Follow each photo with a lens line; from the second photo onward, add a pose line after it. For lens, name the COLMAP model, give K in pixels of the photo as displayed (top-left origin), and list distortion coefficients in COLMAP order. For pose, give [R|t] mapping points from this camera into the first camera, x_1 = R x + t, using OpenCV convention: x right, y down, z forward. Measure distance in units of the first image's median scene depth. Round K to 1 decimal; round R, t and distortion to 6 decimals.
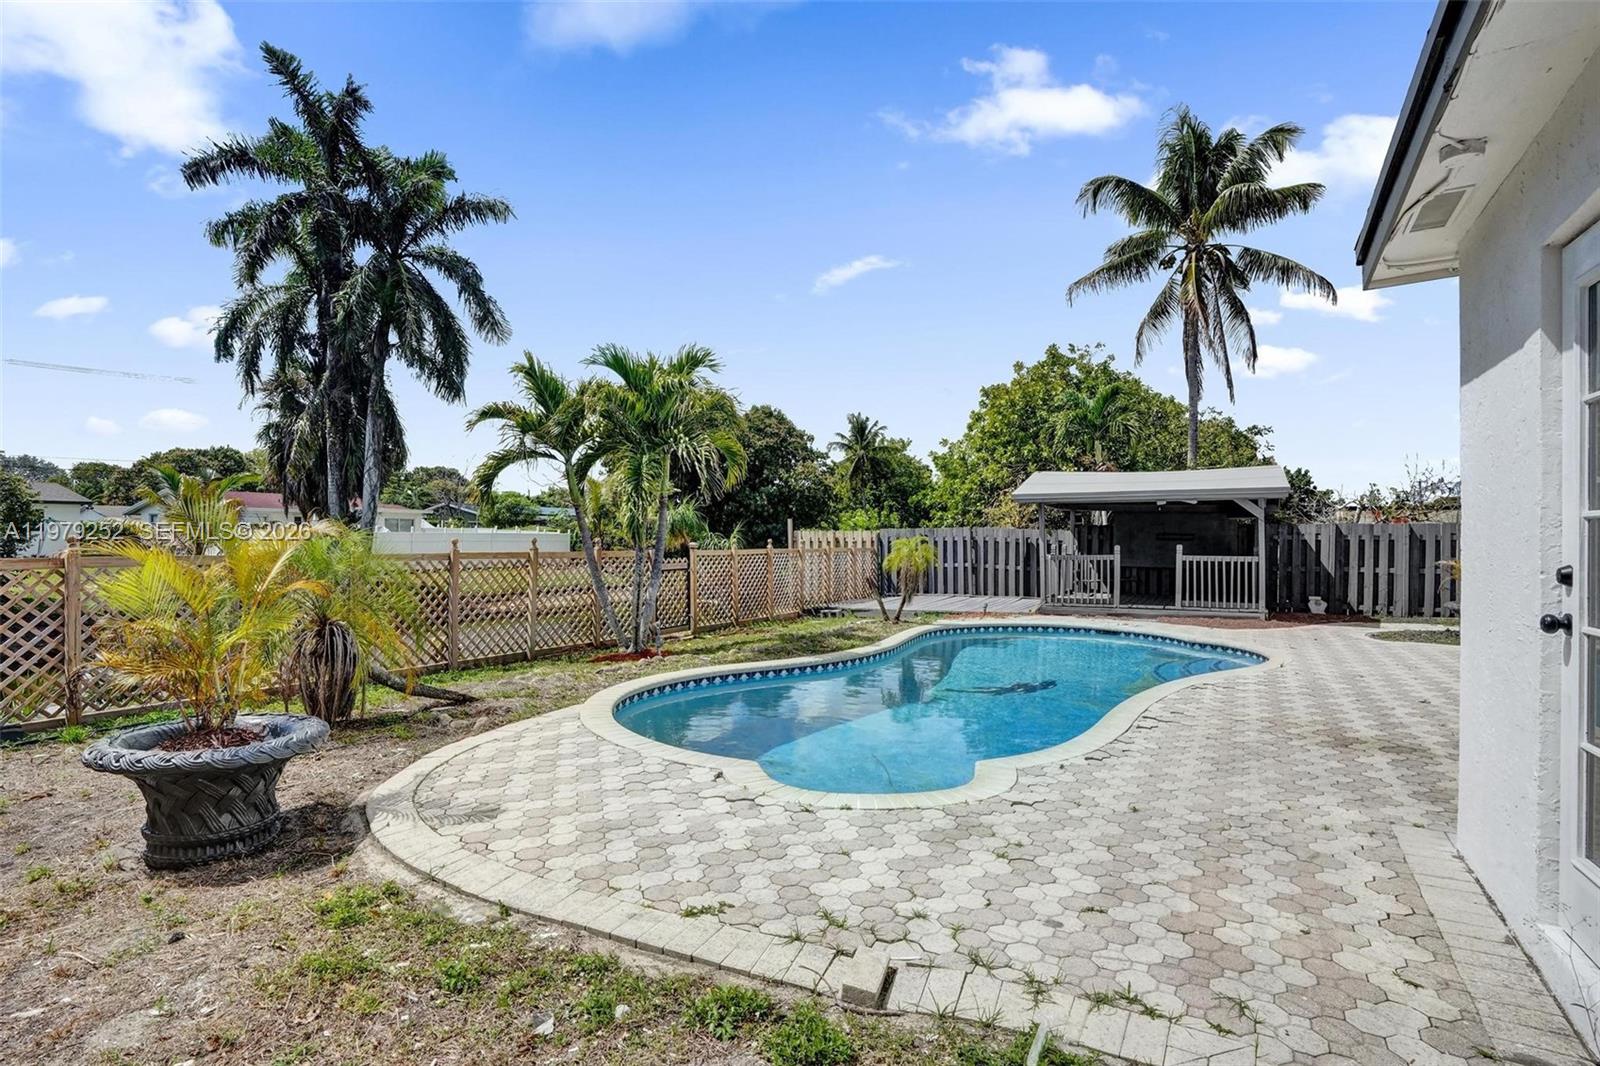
lens RADIAL K [[783.7, 0, 801.6], [0, 783.7, 540.9], [0, 0, 1]] dist [-0.062157, 0.023543]
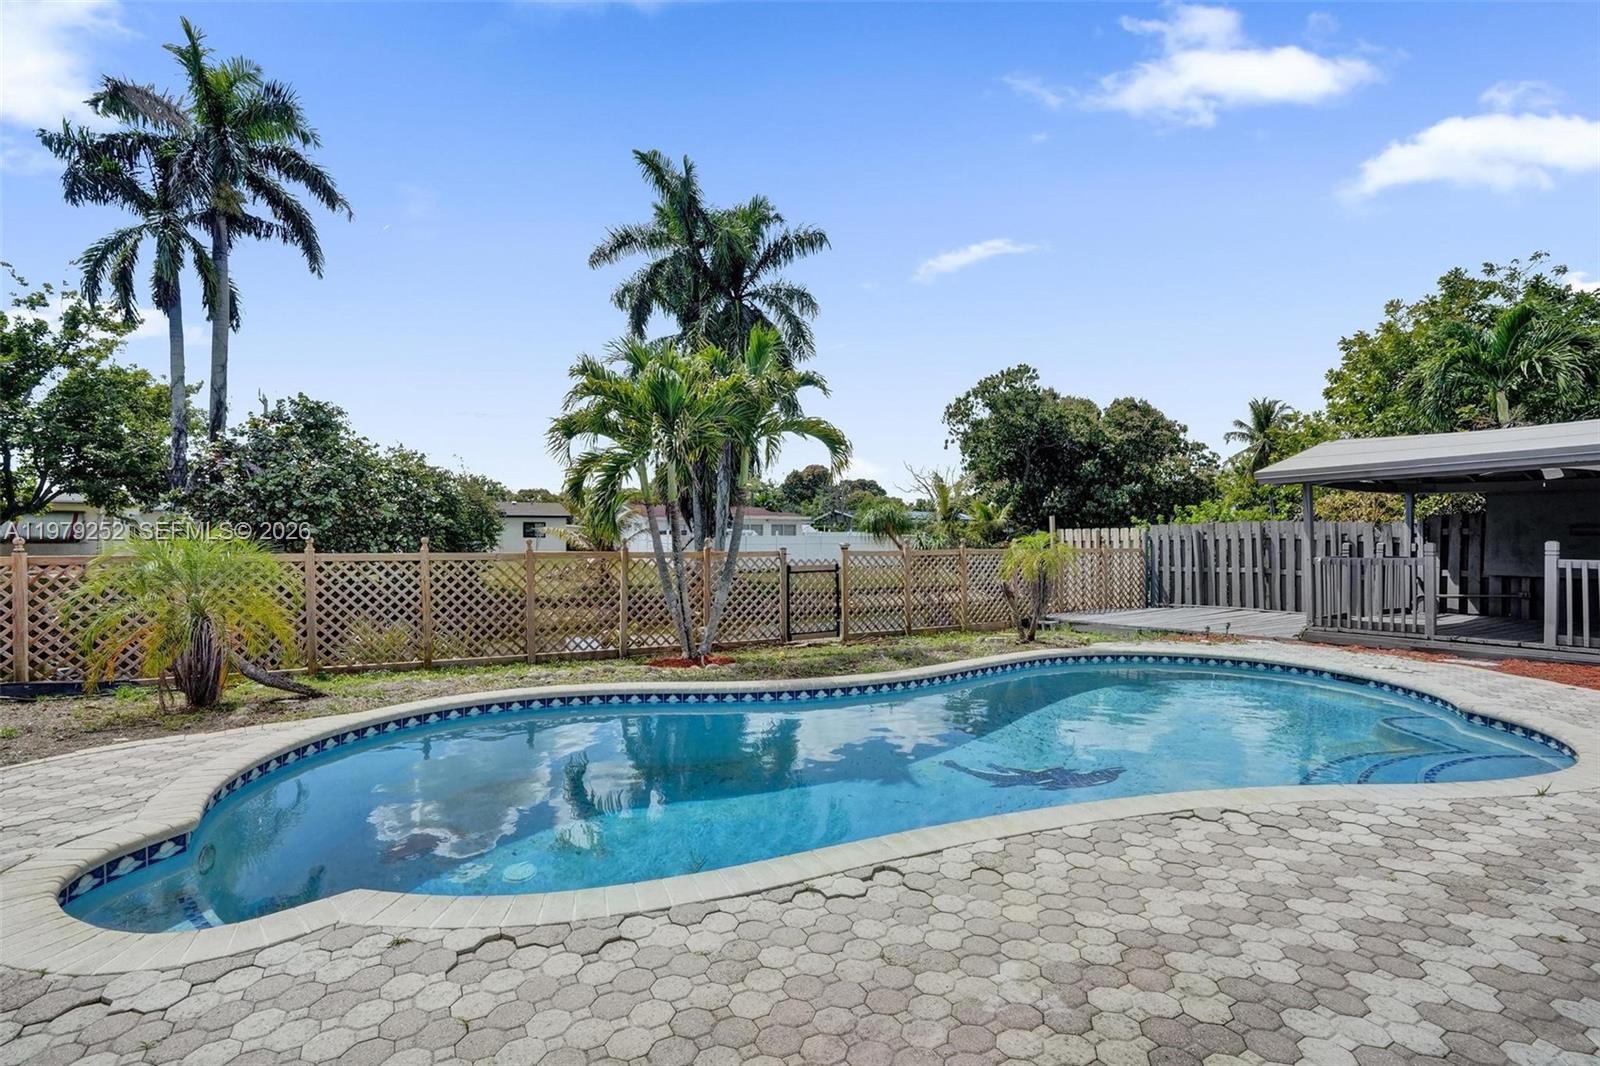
lens RADIAL K [[738.2, 0, 800.0], [0, 738.2, 533.0], [0, 0, 1]] dist [-0.042099, 0.018465]
pose [[0.864688, -0.011164, -0.502186, 0.131964], [0.004295, 0.999881, -0.014832, 0.002101], [0.502292, 0.010668, 0.864633, 0.111485]]
